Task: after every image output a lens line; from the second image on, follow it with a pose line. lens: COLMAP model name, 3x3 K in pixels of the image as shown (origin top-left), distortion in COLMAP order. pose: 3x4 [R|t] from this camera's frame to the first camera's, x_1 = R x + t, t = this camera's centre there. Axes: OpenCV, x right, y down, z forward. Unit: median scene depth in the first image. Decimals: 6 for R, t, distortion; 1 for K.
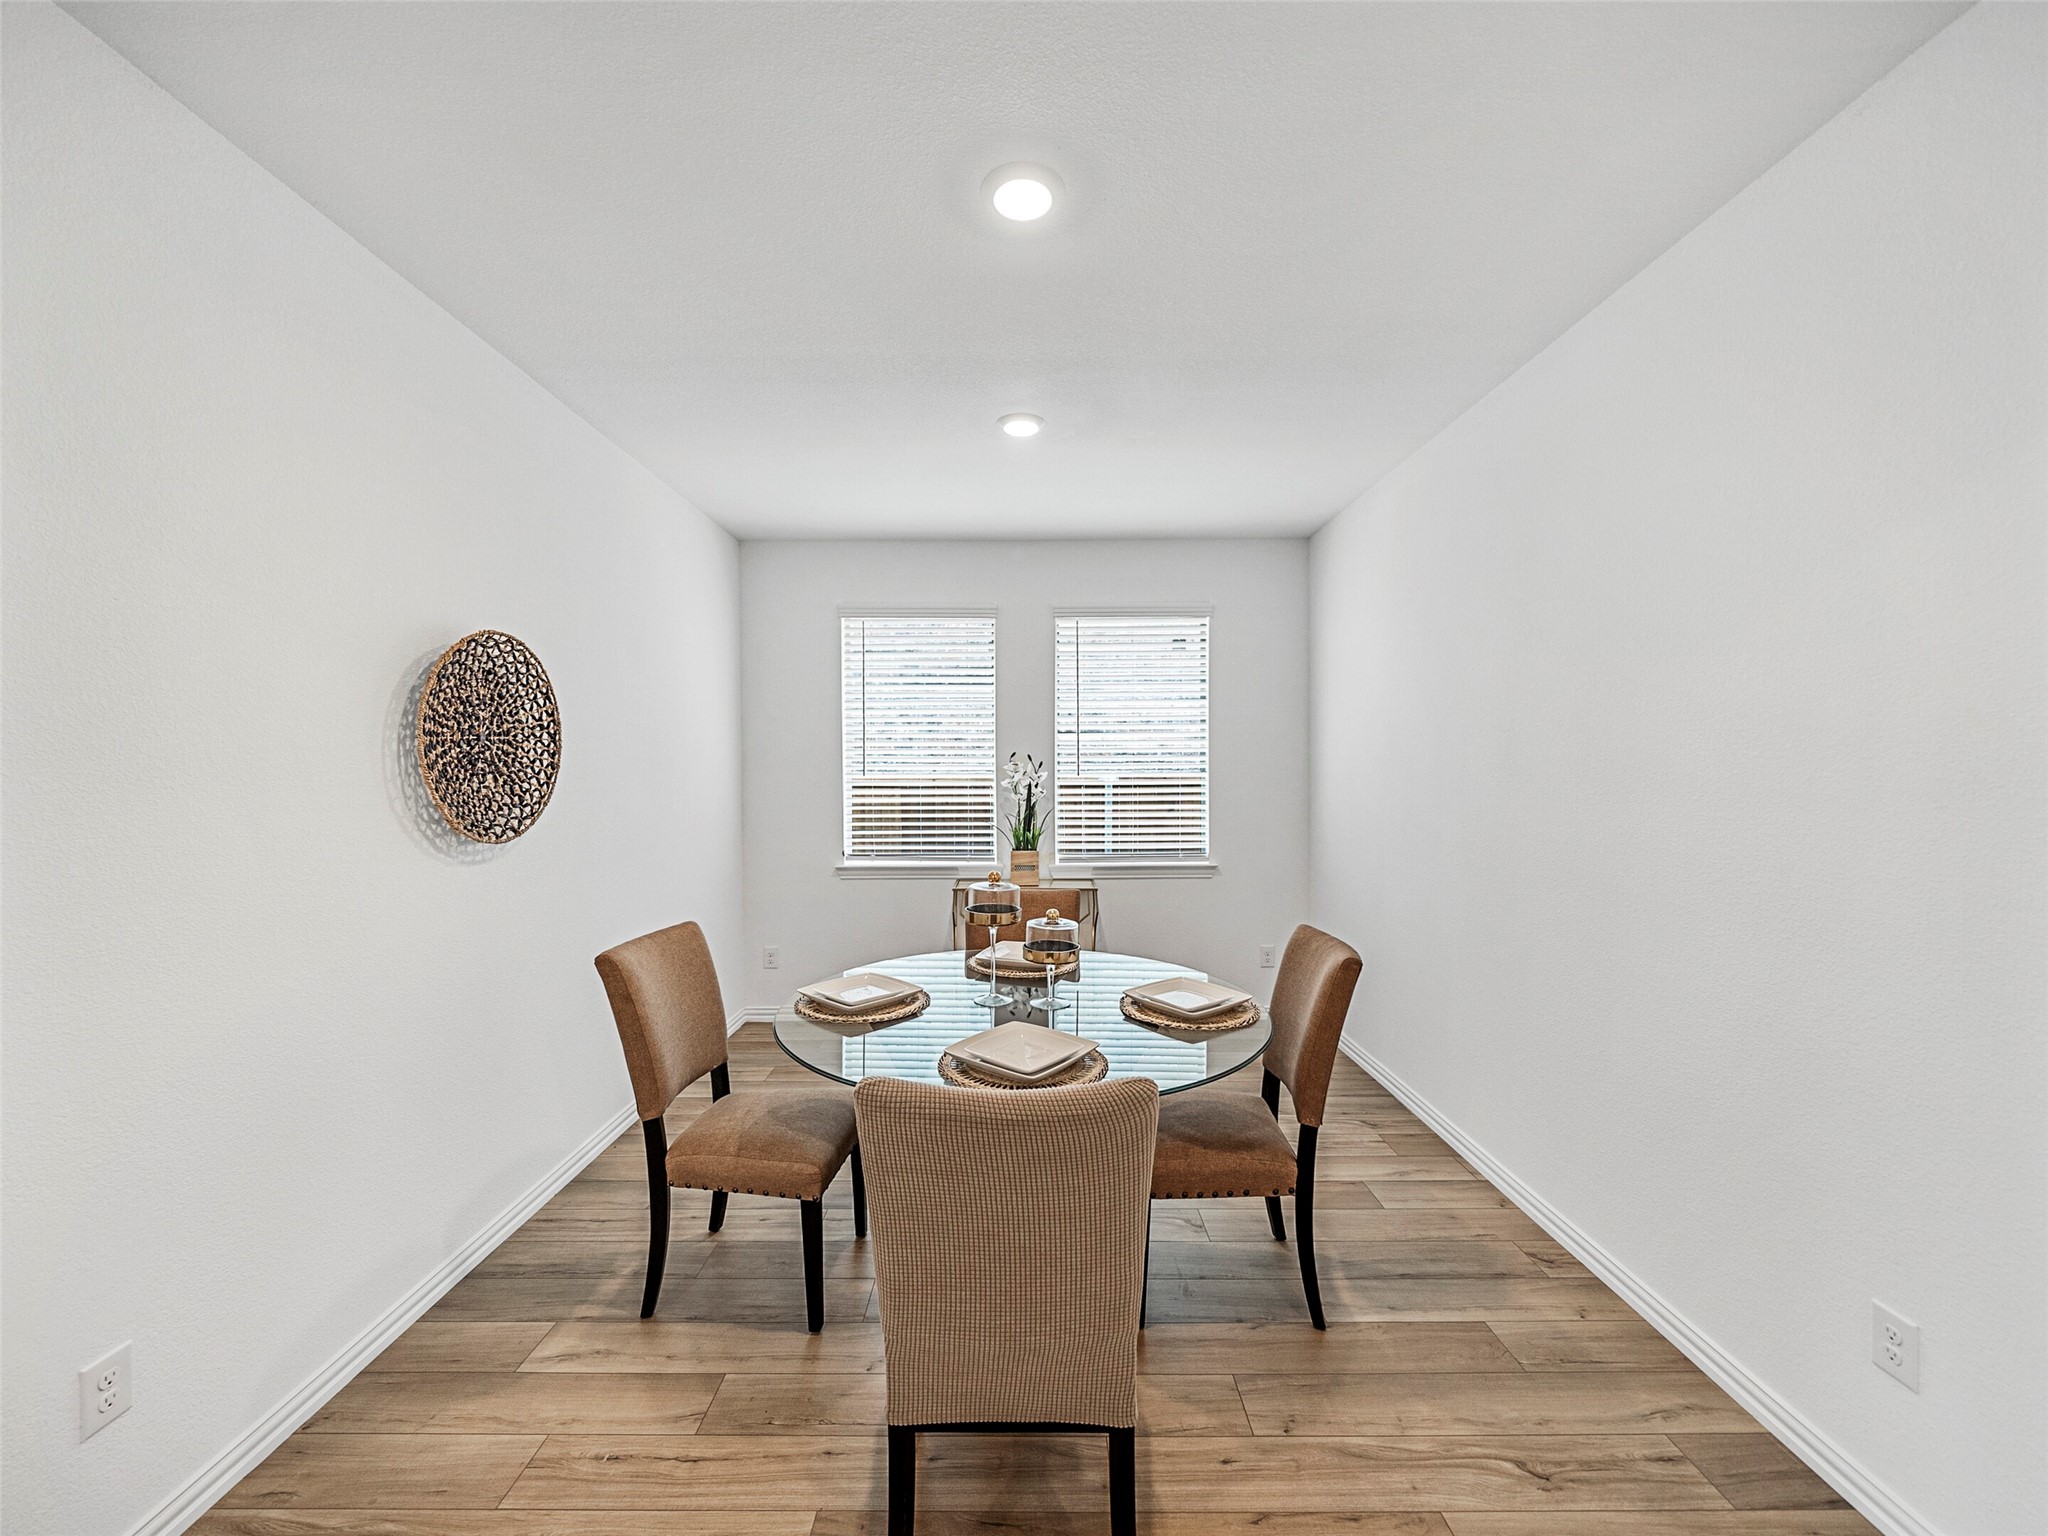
lens RADIAL K [[798.4, 0, 1023.7], [0, 798.4, 775.1], [0, 0, 1]] dist [-0.005495, -0.000645]
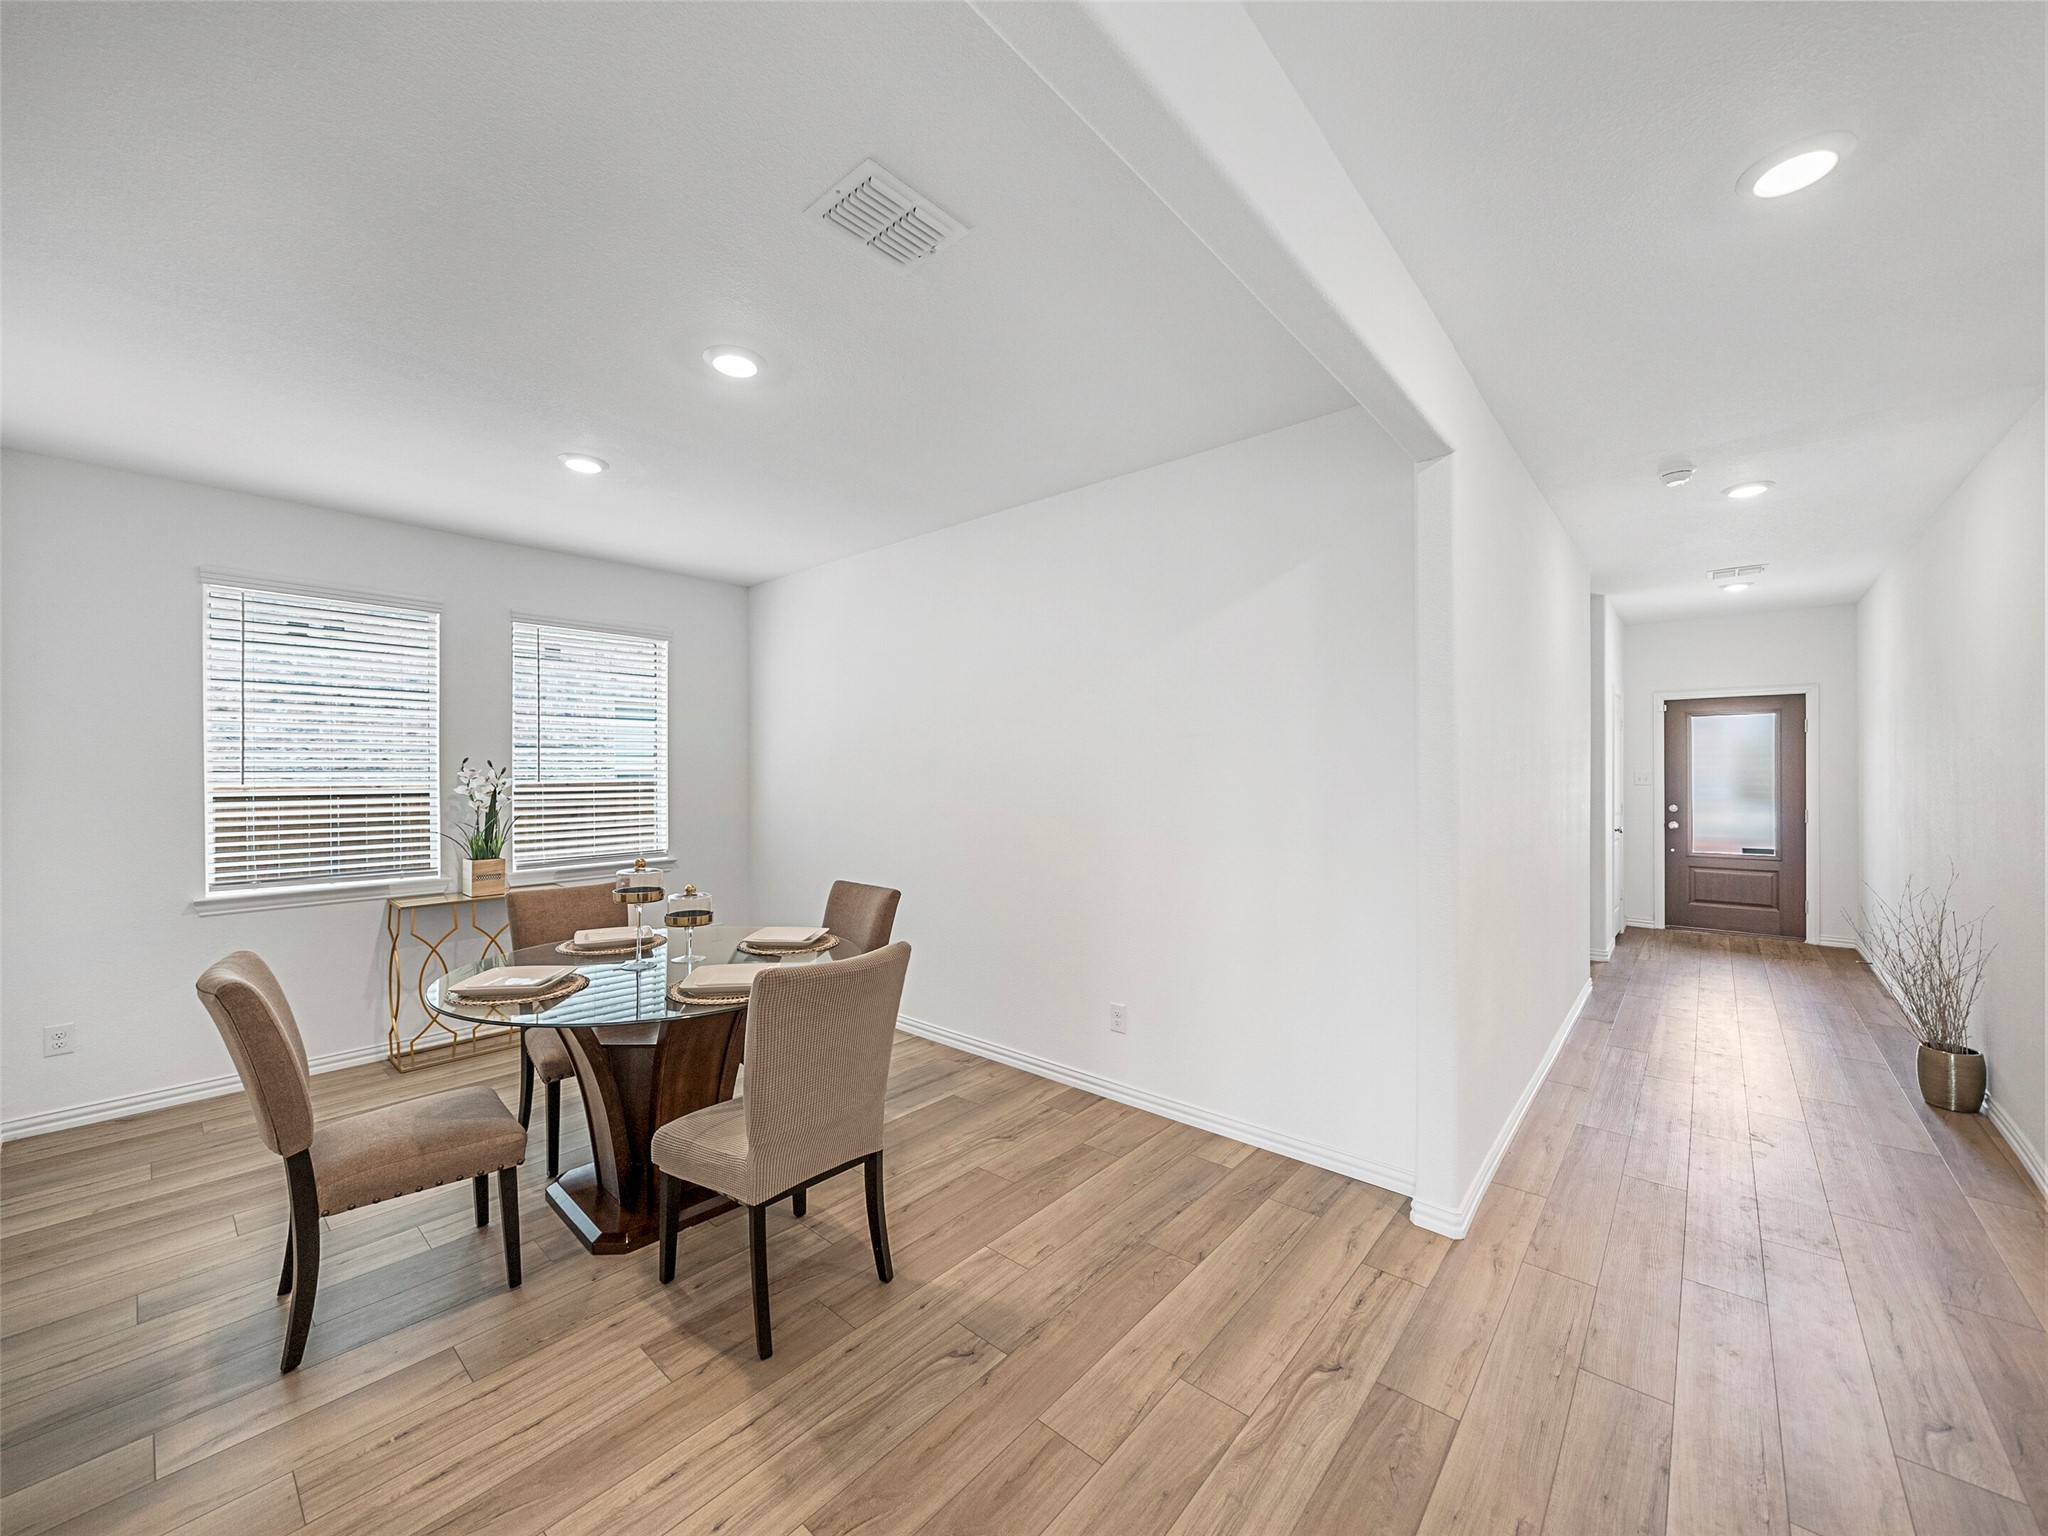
lens RADIAL K [[798.4, 0, 1015.0], [0, 798.4, 763.9], [0, 0, 1]] dist [-0.005495, -0.000645]
pose [[0.659756, 0.007942, 0.751438, -0.410994], [0.008539, 0.999800, -0.018064, 0.002716], [-0.751431, 0.018334, 0.659556, -0.162569]]
